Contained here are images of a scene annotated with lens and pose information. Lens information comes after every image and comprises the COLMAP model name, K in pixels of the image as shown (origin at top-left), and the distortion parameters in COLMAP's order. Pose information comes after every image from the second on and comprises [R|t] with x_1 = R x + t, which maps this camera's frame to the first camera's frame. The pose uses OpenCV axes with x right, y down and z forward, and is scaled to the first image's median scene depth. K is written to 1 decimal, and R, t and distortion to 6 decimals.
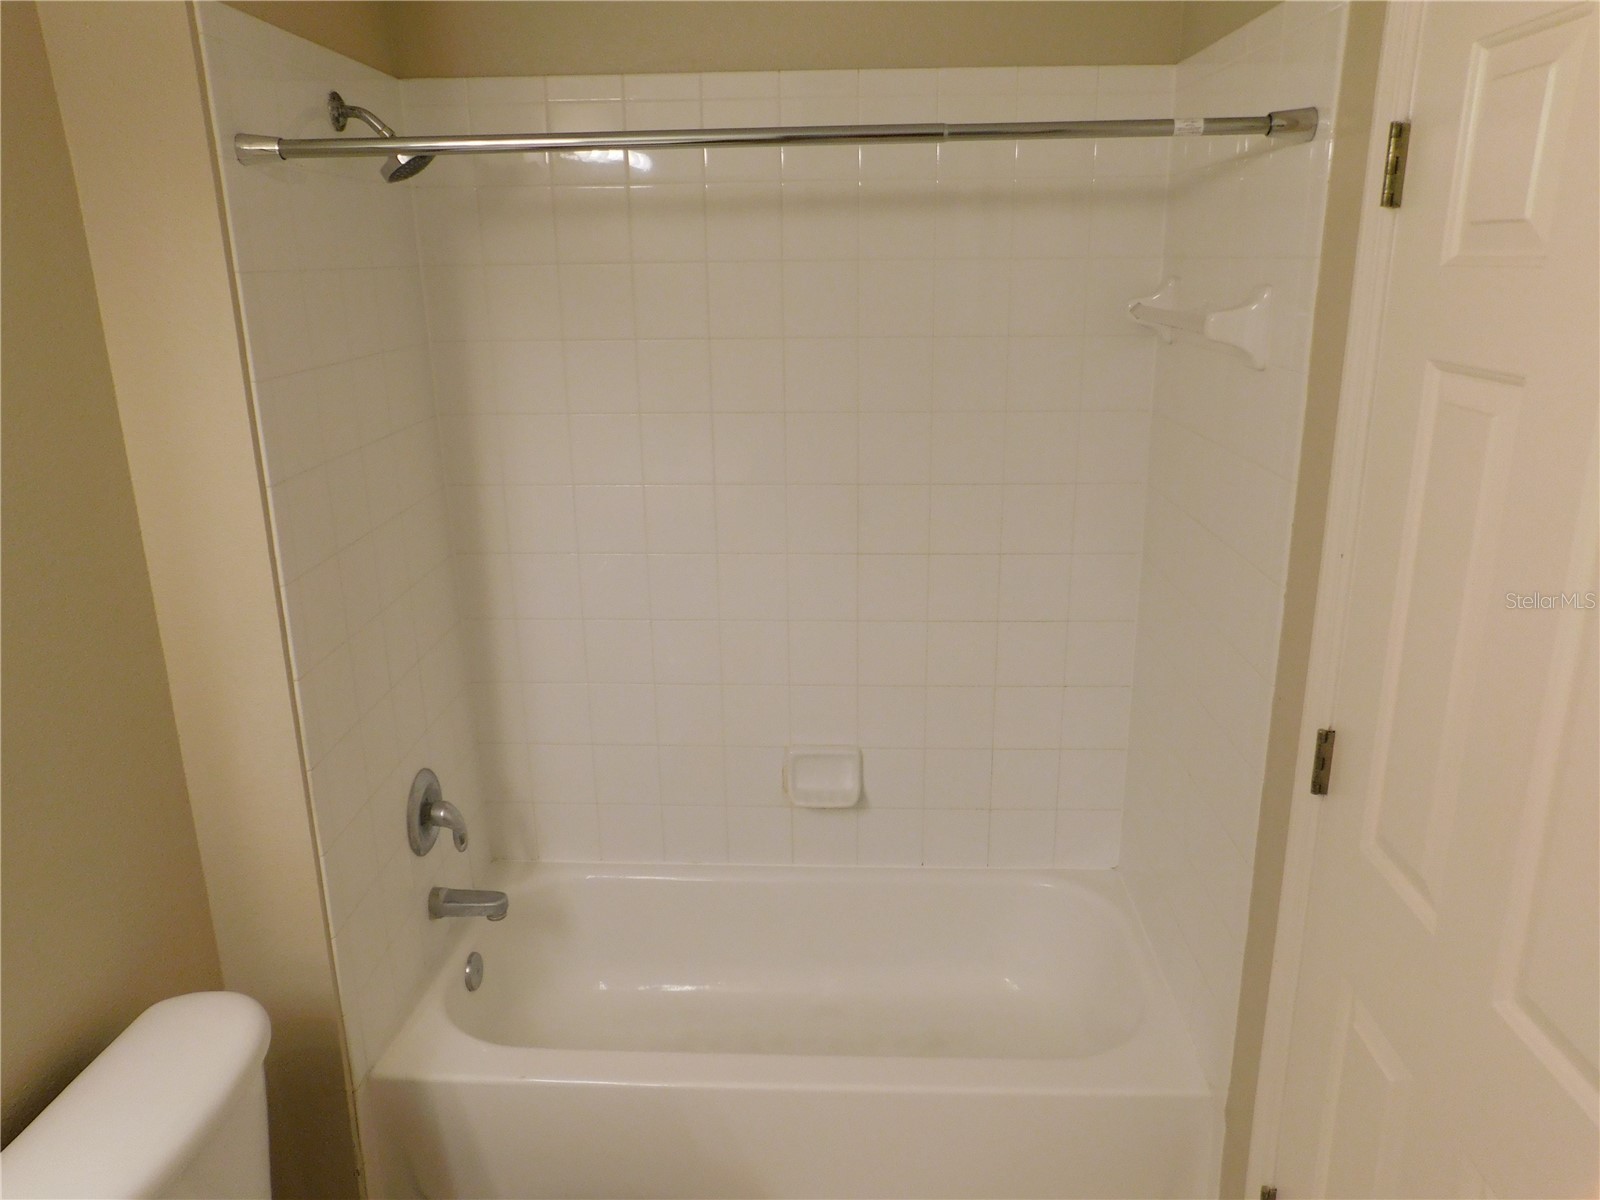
lens RADIAL K [[1143.3, 0, 806.7], [0, 1143.3, 593.6], [0, 0, 1]] dist [-0.053341, 0.065013]
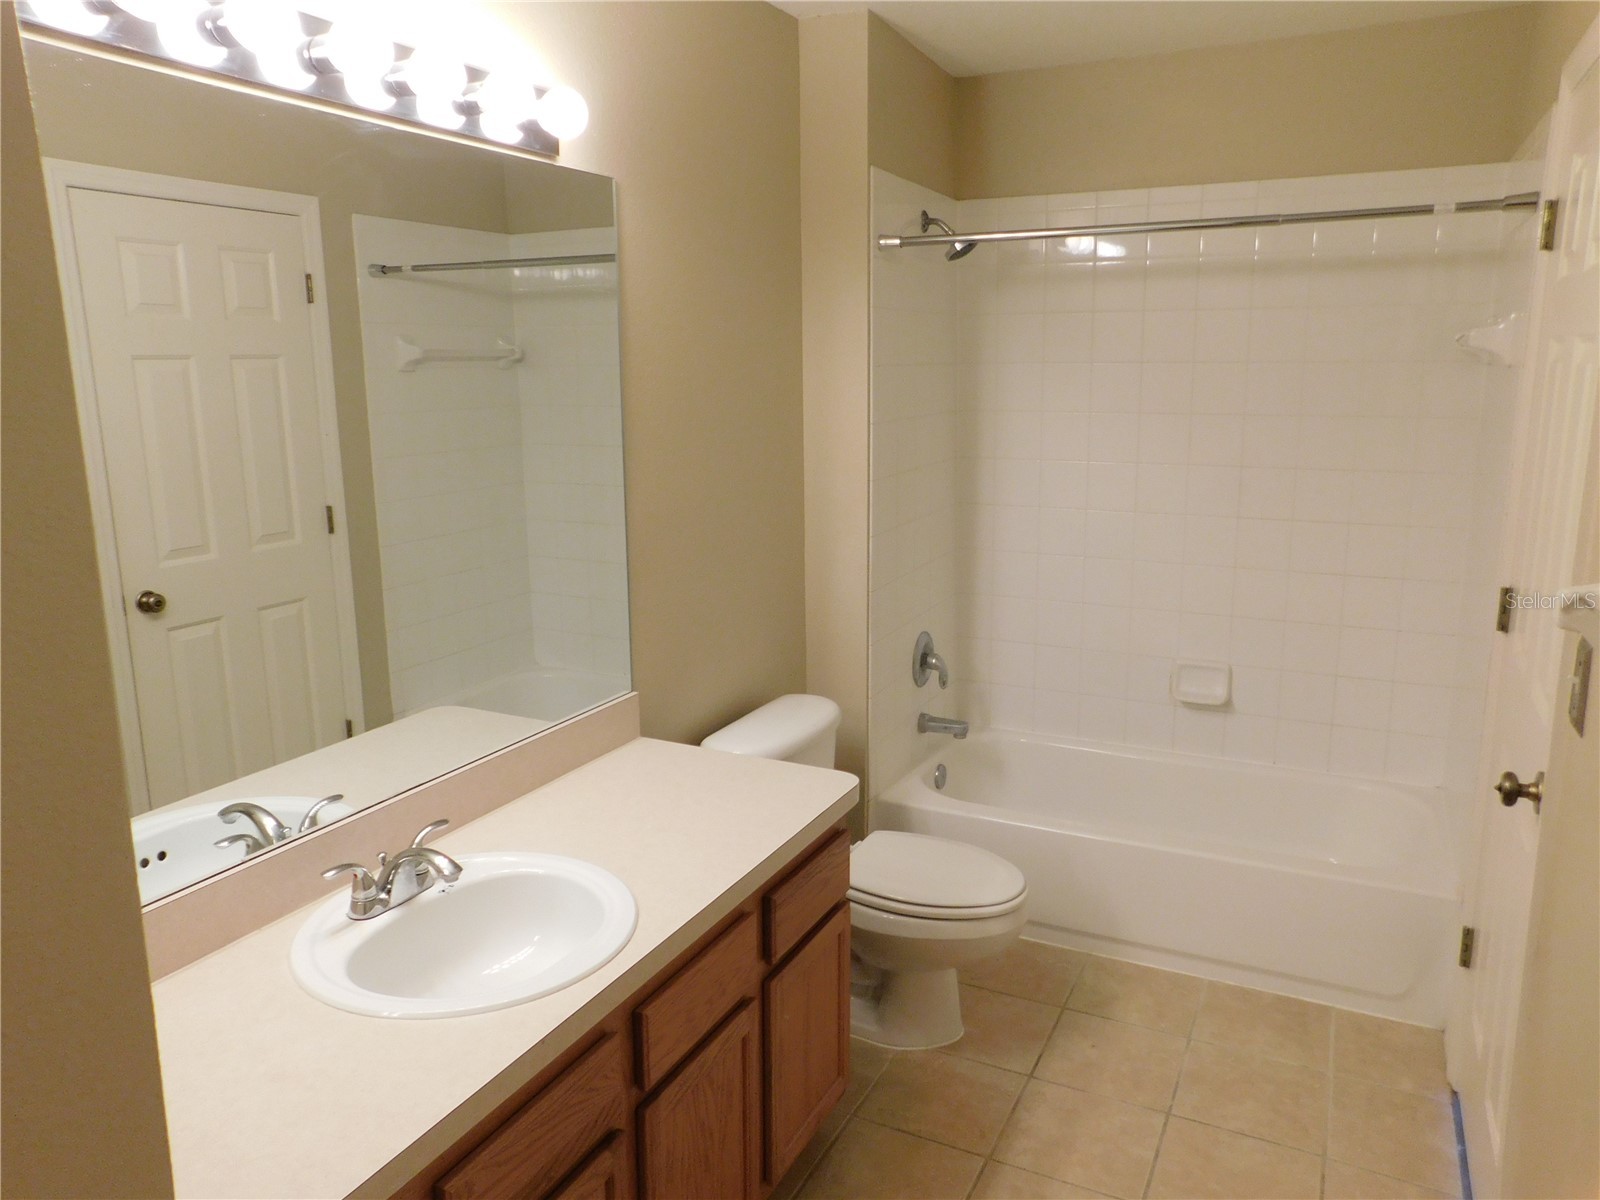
lens RADIAL K [[1143.3, 0, 803.1], [0, 1143.3, 609.4], [0, 0, 1]] dist [-0.053341, 0.065013]
pose [[0.915840, 0.086990, -0.392007, 0.122127], [-0.110935, 0.993070, -0.038806, 0.207872], [0.385915, 0.079027, 0.919143, -0.514259]]
